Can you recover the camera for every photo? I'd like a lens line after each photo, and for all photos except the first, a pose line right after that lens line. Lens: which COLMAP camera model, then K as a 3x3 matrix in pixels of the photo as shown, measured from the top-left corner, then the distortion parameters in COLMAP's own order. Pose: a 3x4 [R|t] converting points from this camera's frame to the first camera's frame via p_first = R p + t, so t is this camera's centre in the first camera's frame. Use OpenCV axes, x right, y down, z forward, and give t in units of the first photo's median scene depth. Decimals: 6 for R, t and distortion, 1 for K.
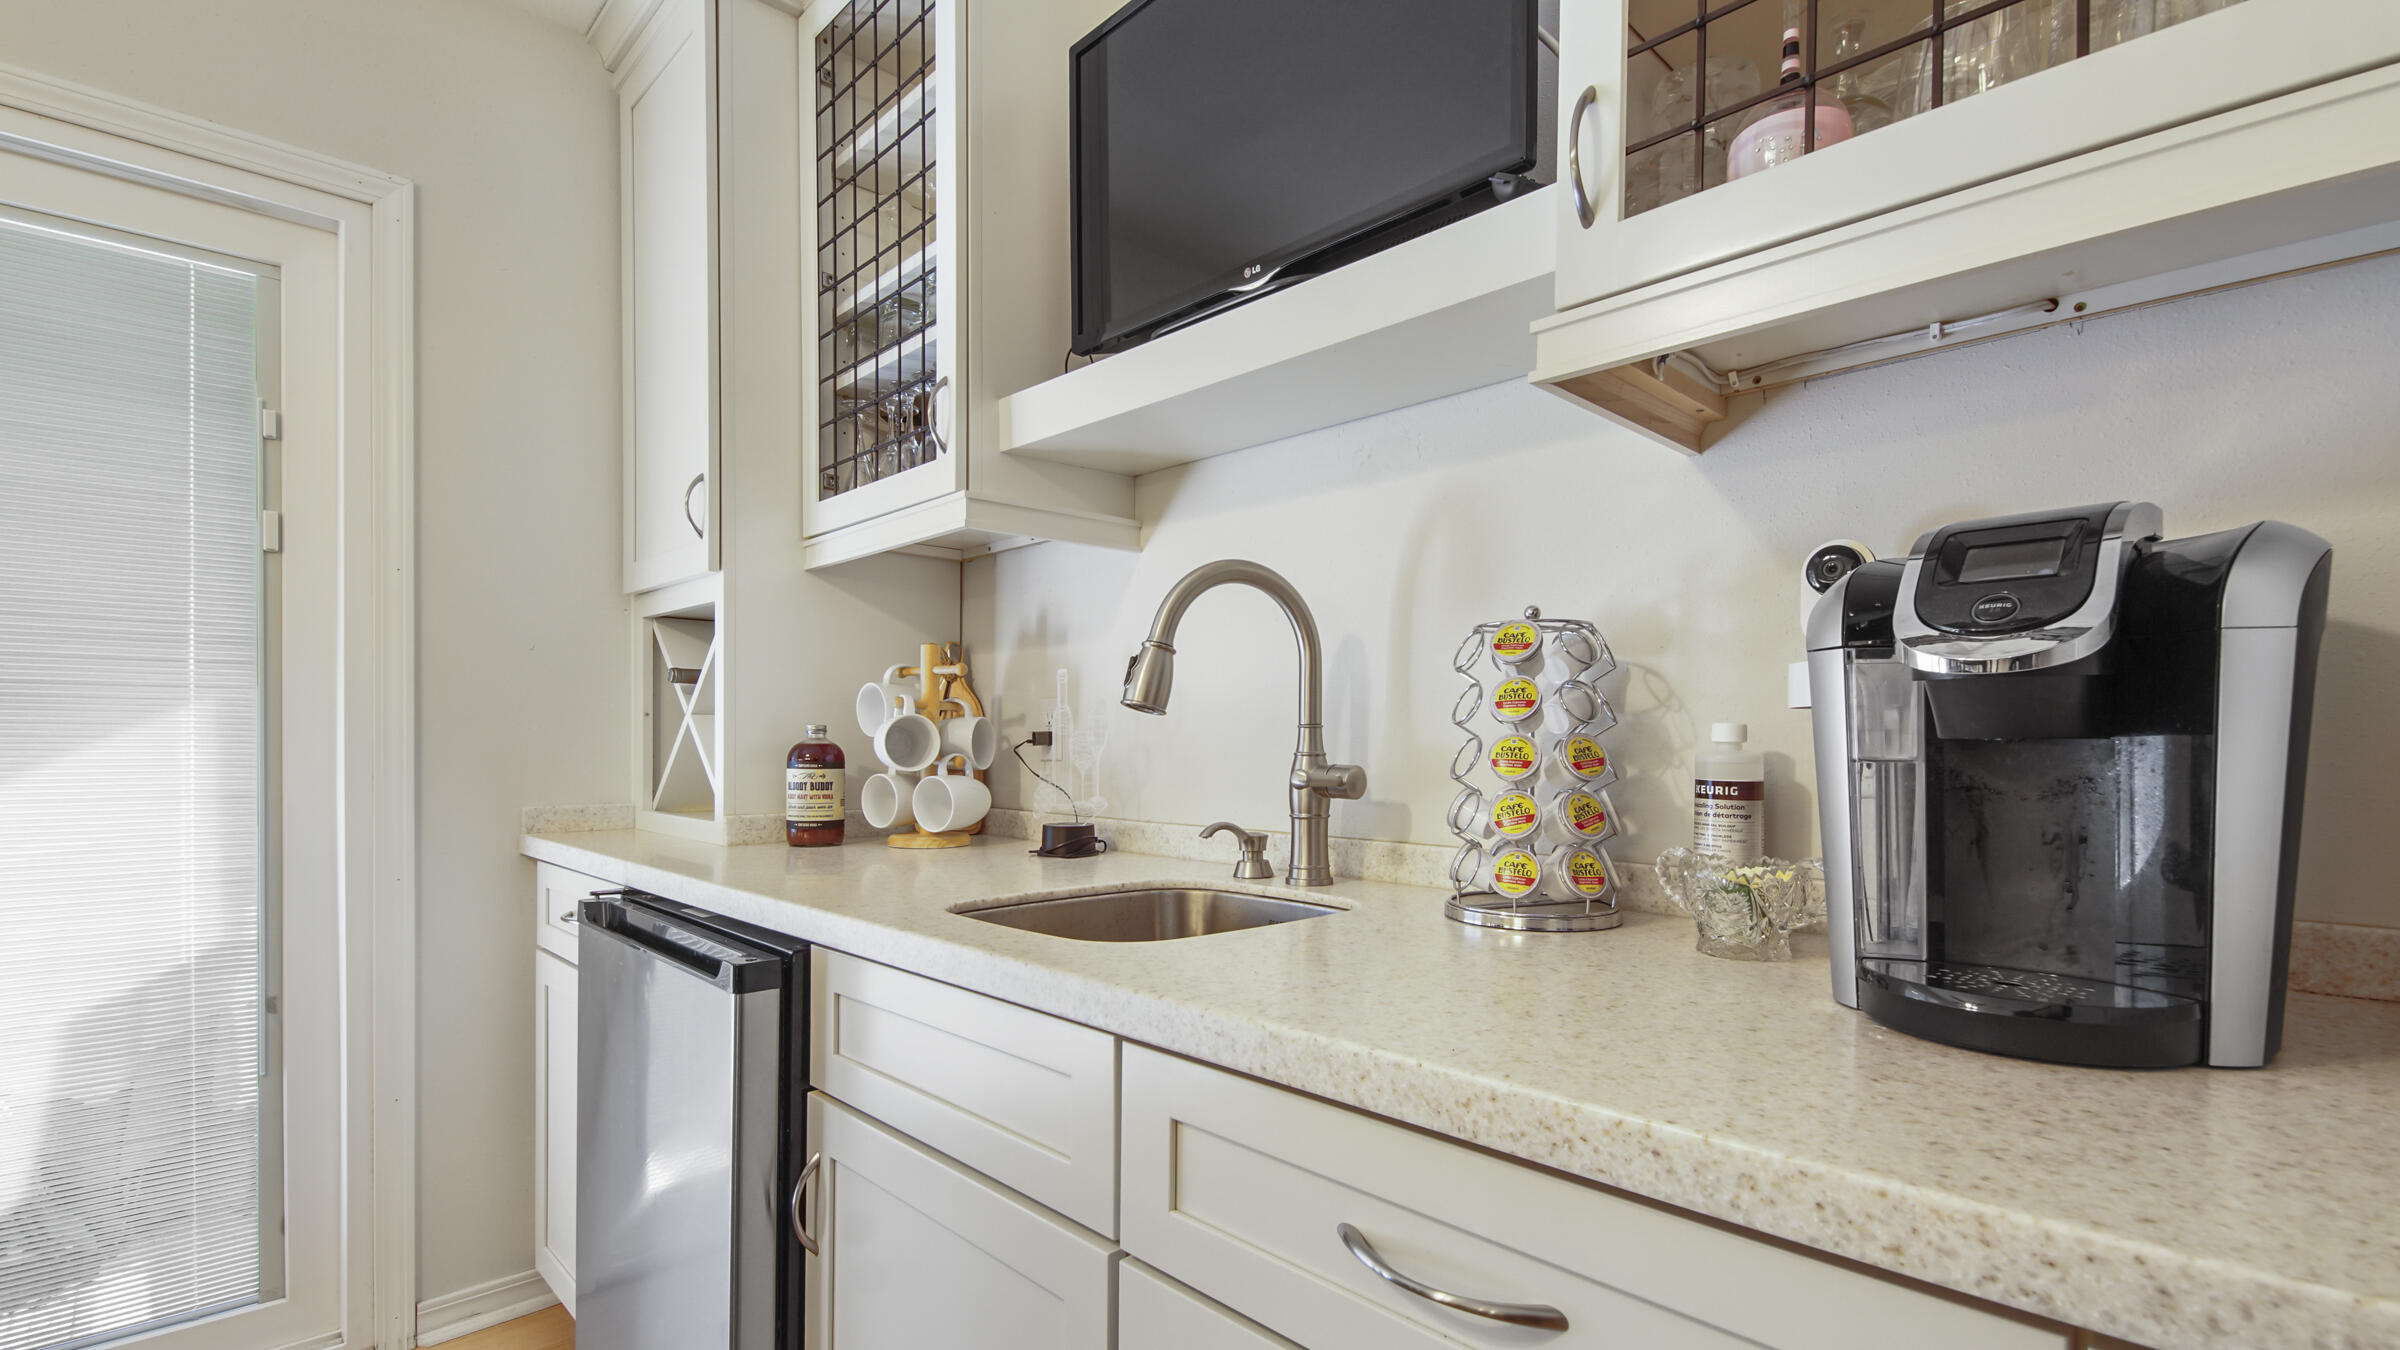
lens RADIAL K [[1074.5, 0, 1232.5], [0, 1074.5, 730.9], [0, 0, 1]] dist [0.023176, -0.012158]
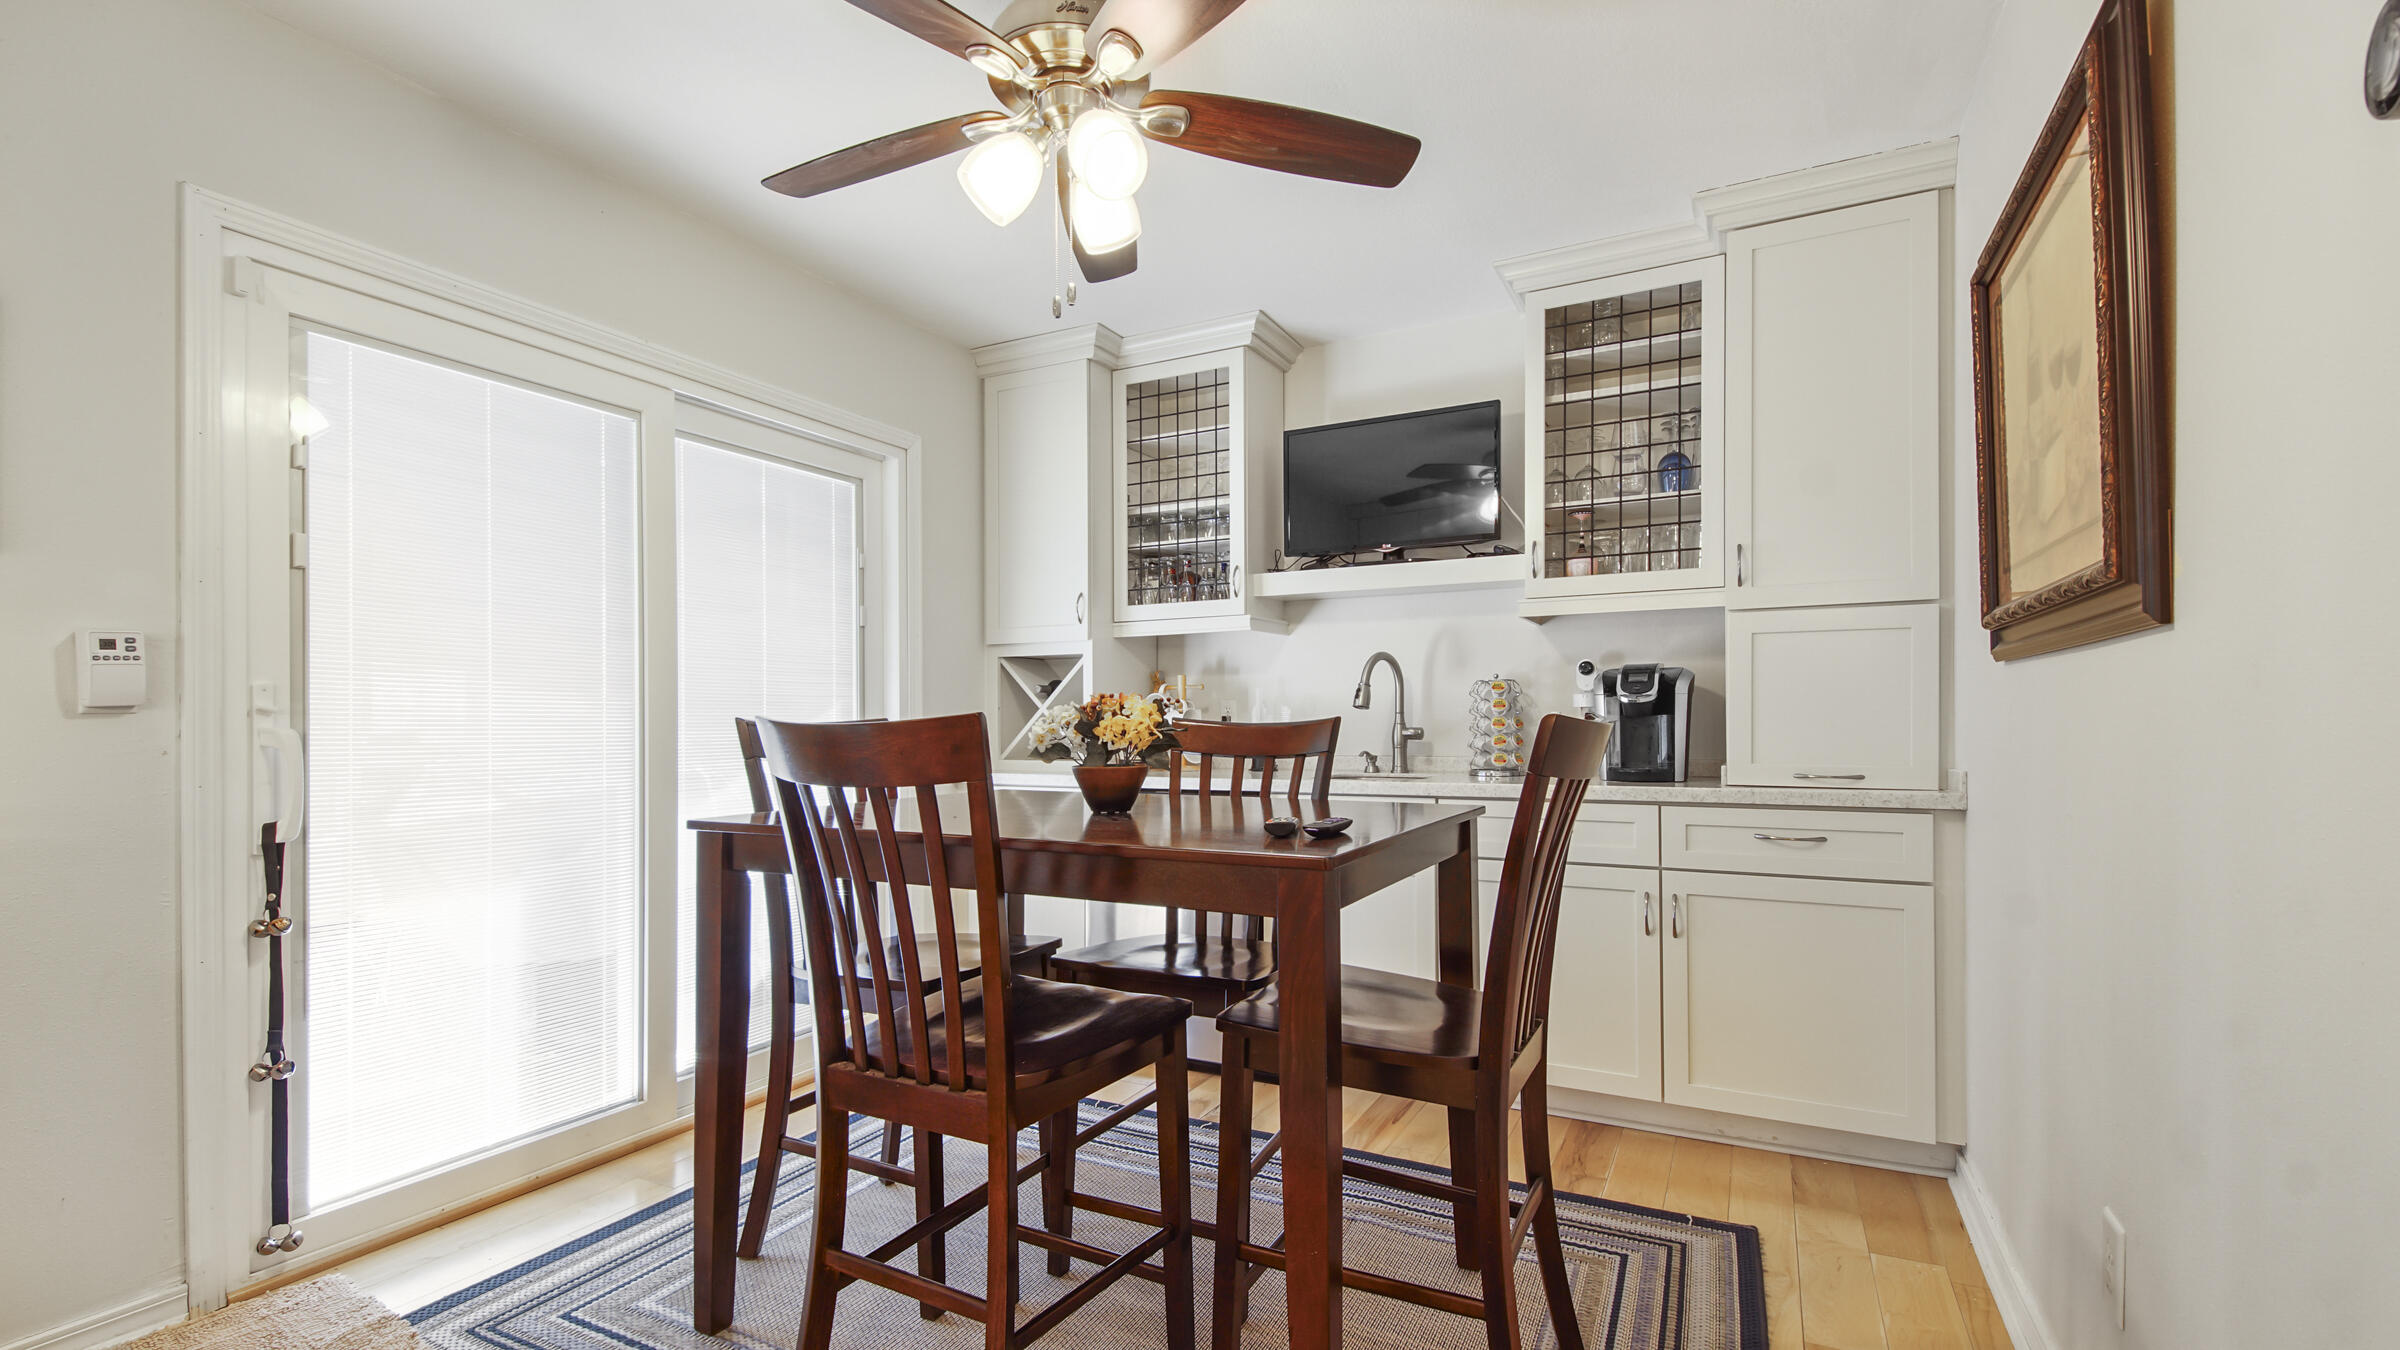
lens RADIAL K [[1074.5, 0, 1189.9], [0, 1074.5, 700.4], [0, 0, 1]] dist [0.023176, -0.012158]
pose [[0.954108, -0.004217, 0.299434, -1.336743], [0.007250, 0.999933, -0.009019, -0.016439], [-0.299376, 0.010776, 0.954075, -1.514328]]
